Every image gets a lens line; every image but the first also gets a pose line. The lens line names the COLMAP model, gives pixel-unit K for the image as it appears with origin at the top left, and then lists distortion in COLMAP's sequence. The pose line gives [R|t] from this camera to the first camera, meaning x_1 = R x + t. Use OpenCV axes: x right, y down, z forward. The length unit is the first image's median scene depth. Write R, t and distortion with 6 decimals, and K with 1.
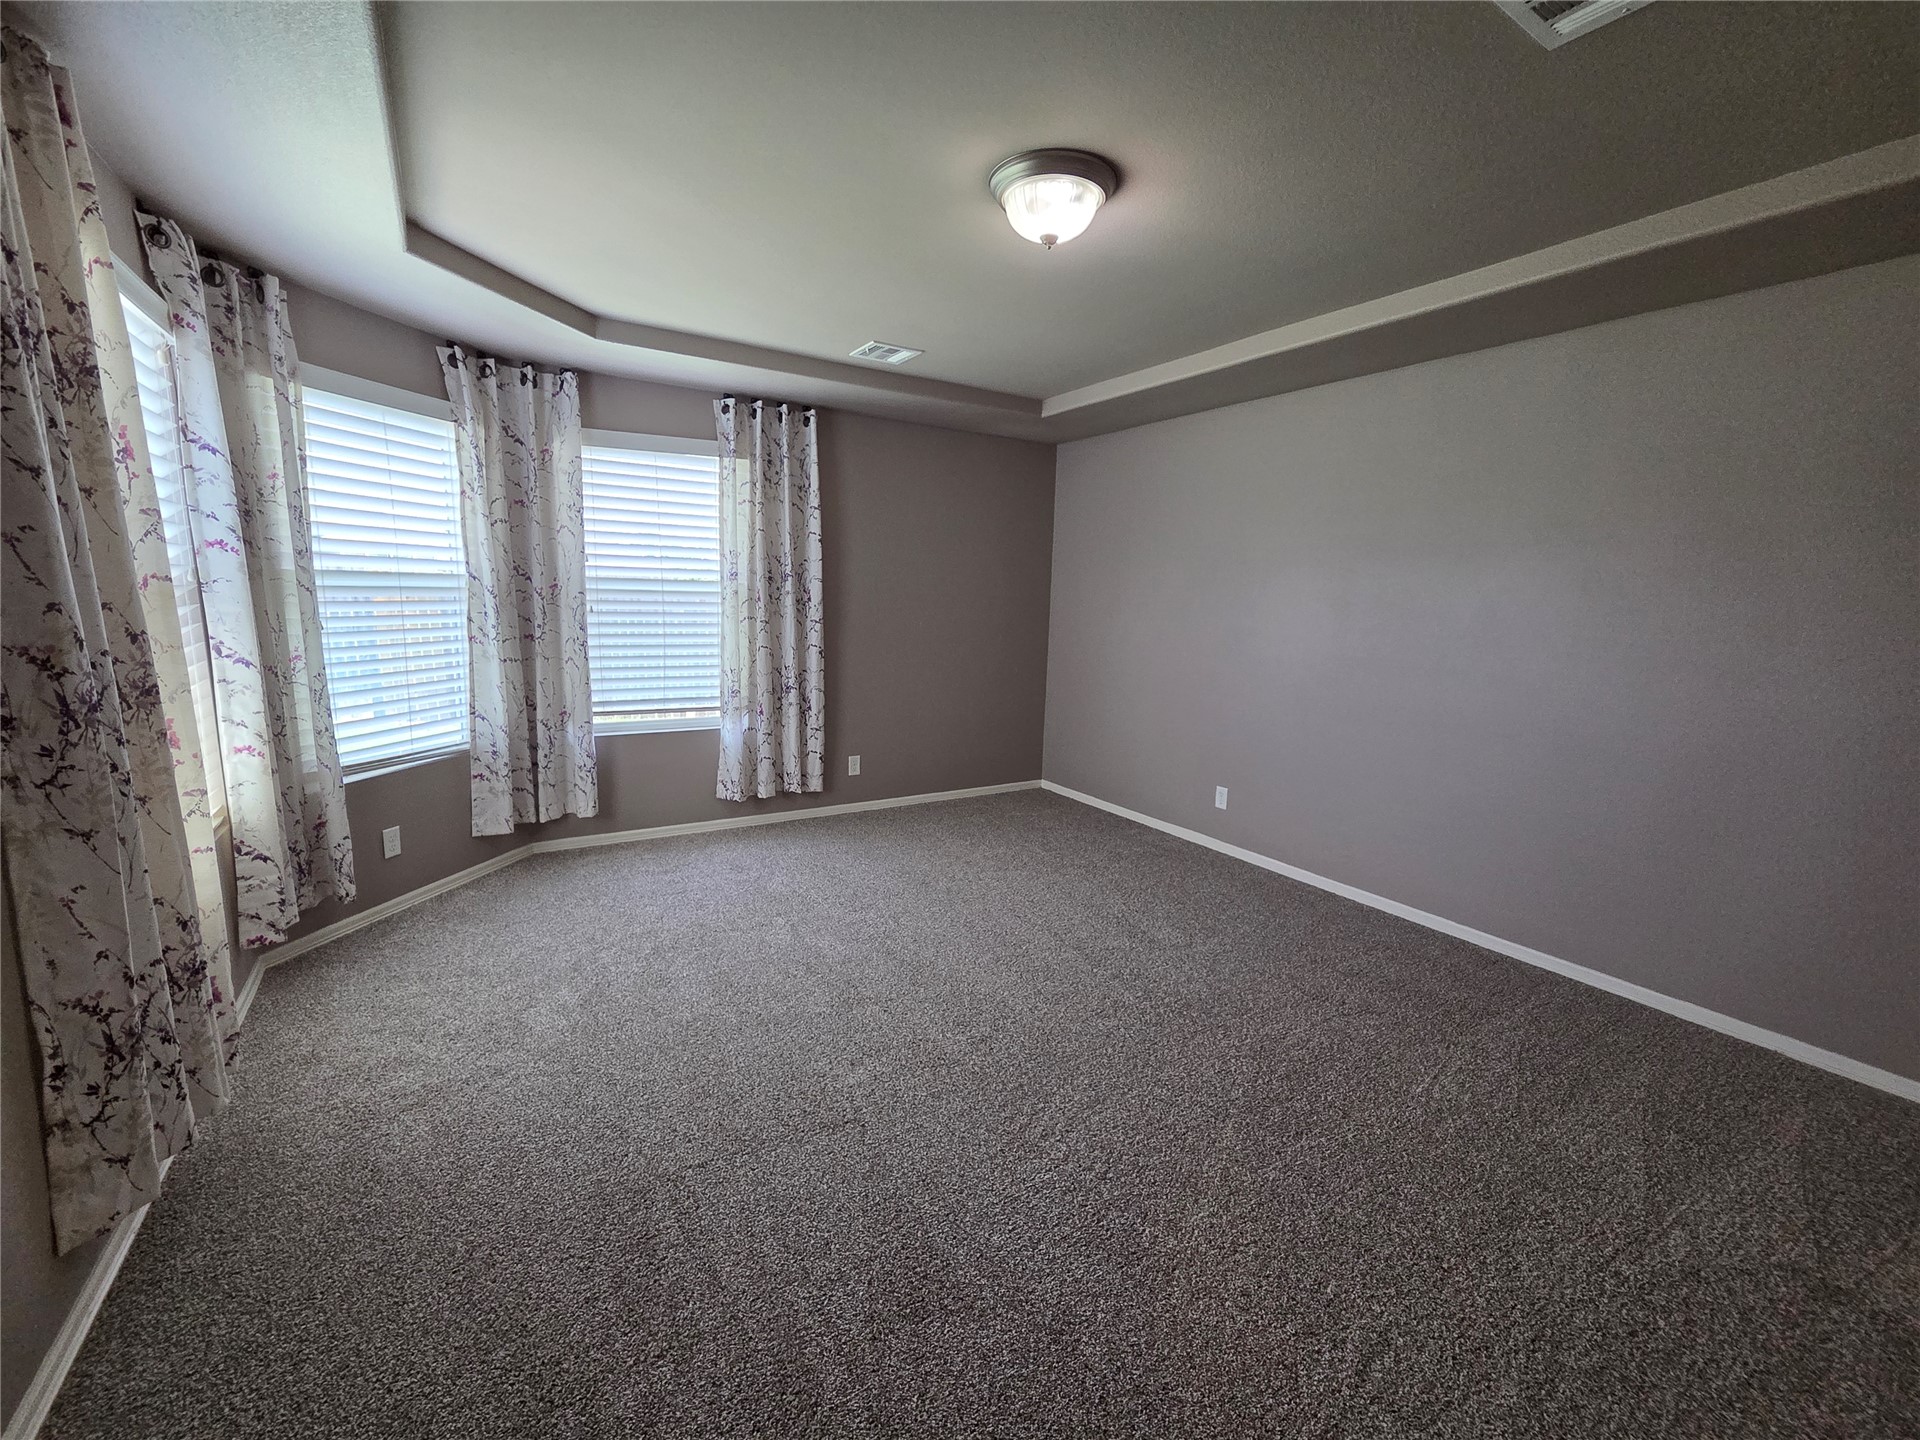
lens RADIAL K [[791.2, 0, 962.4], [0, 791.2, 732.4], [0, 0, 1]] dist [0.001394, 0.000106]
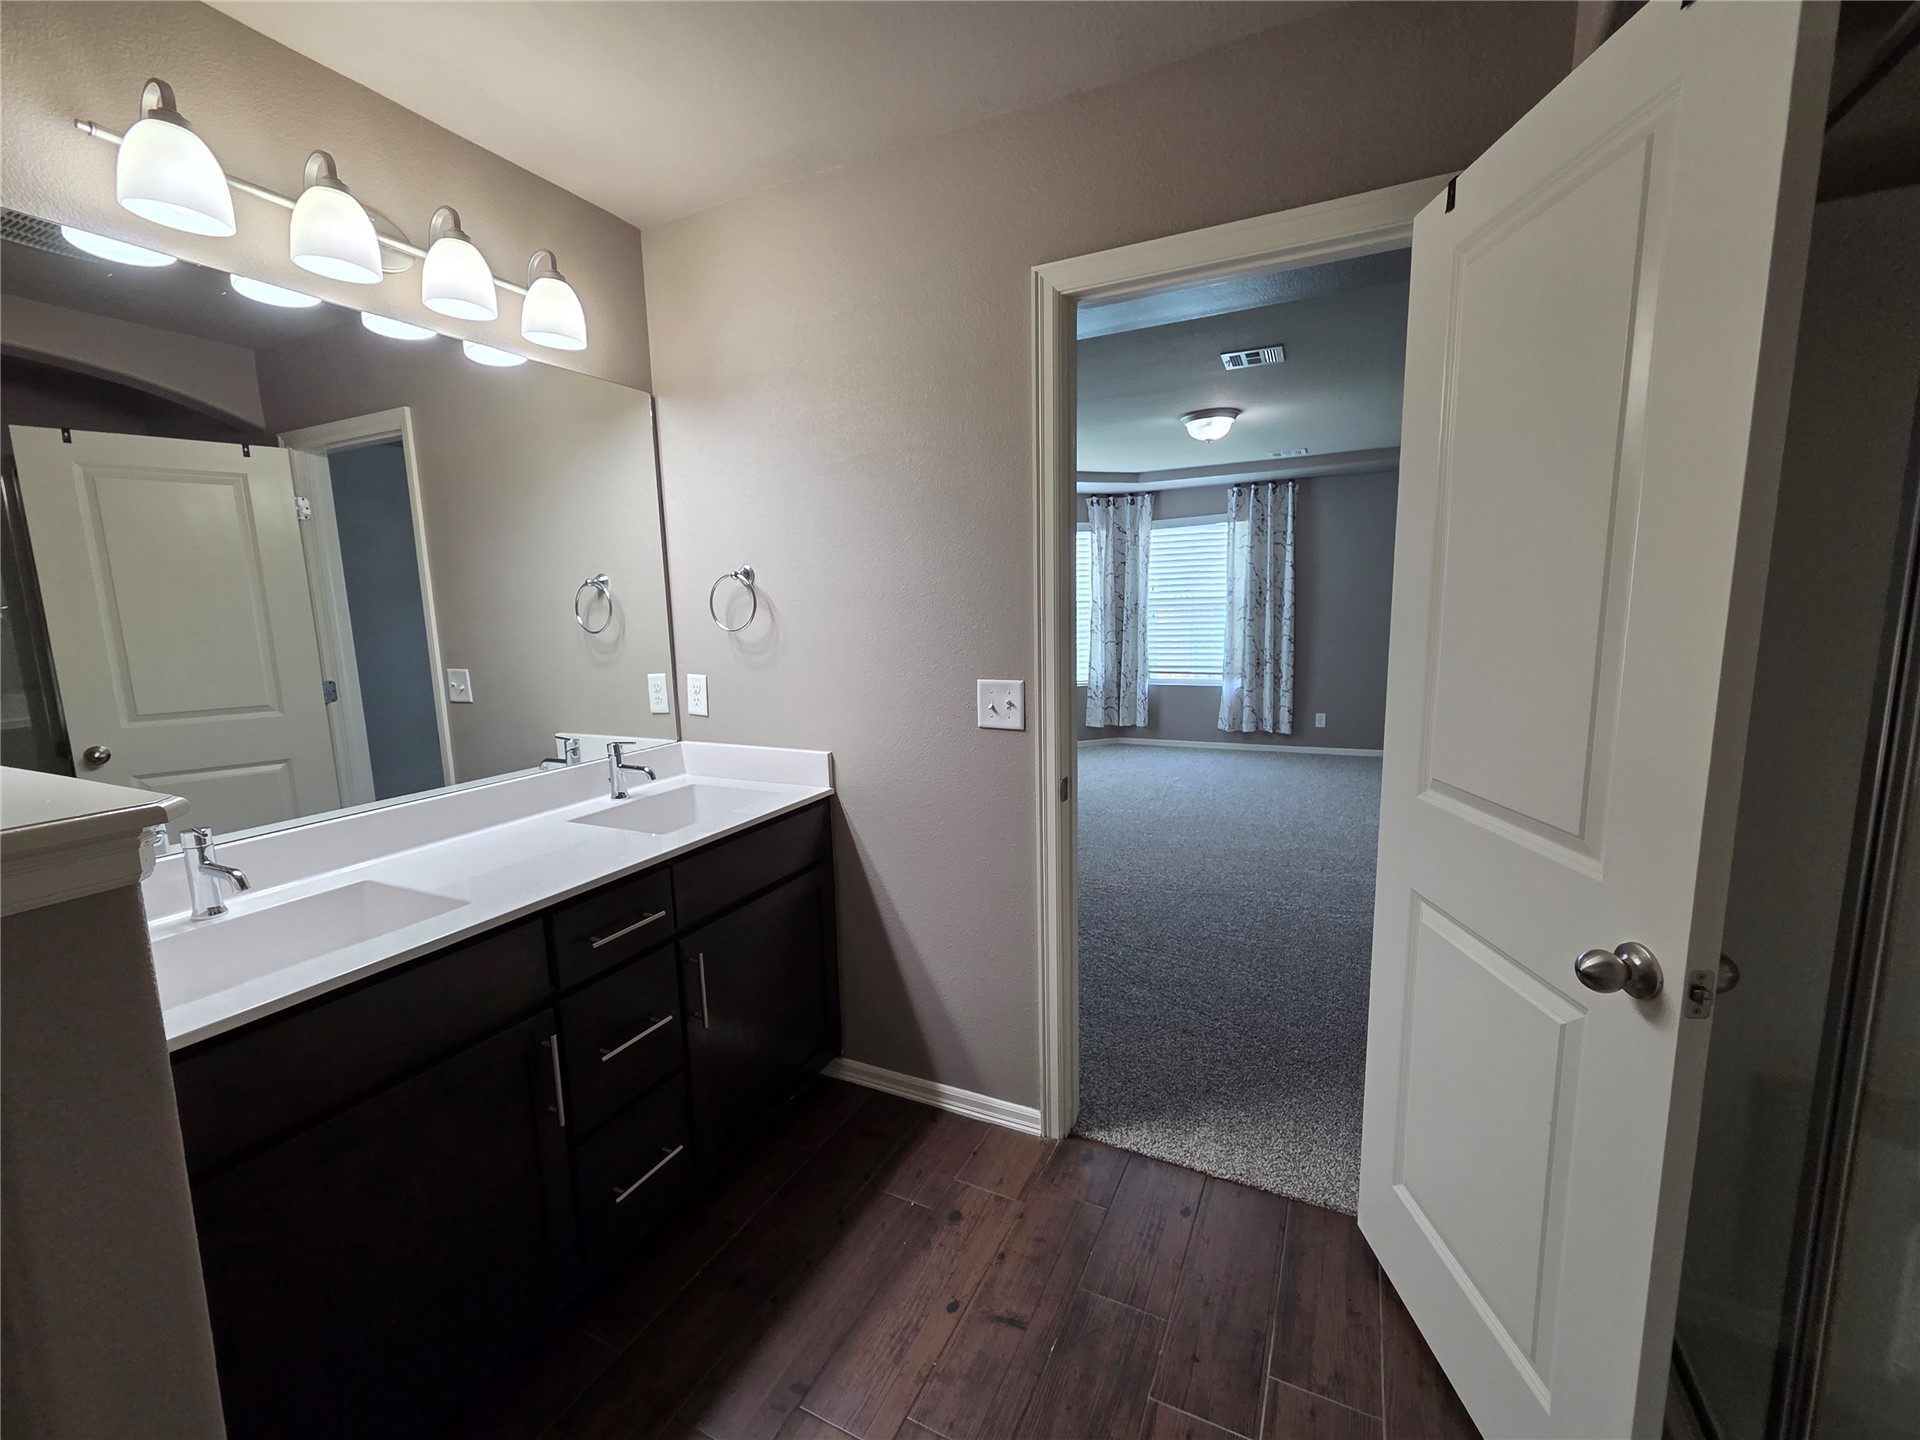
lens RADIAL K [[791.2, 0, 958.7], [0, 791.2, 717.7], [0, 0, 1]] dist [0.001394, 0.000106]
pose [[0.538991, 0.080580, -0.838448, 0.817079], [-0.099559, 0.994530, 0.031580, 0.066487], [0.836407, 0.066454, 0.544066, -0.357874]]
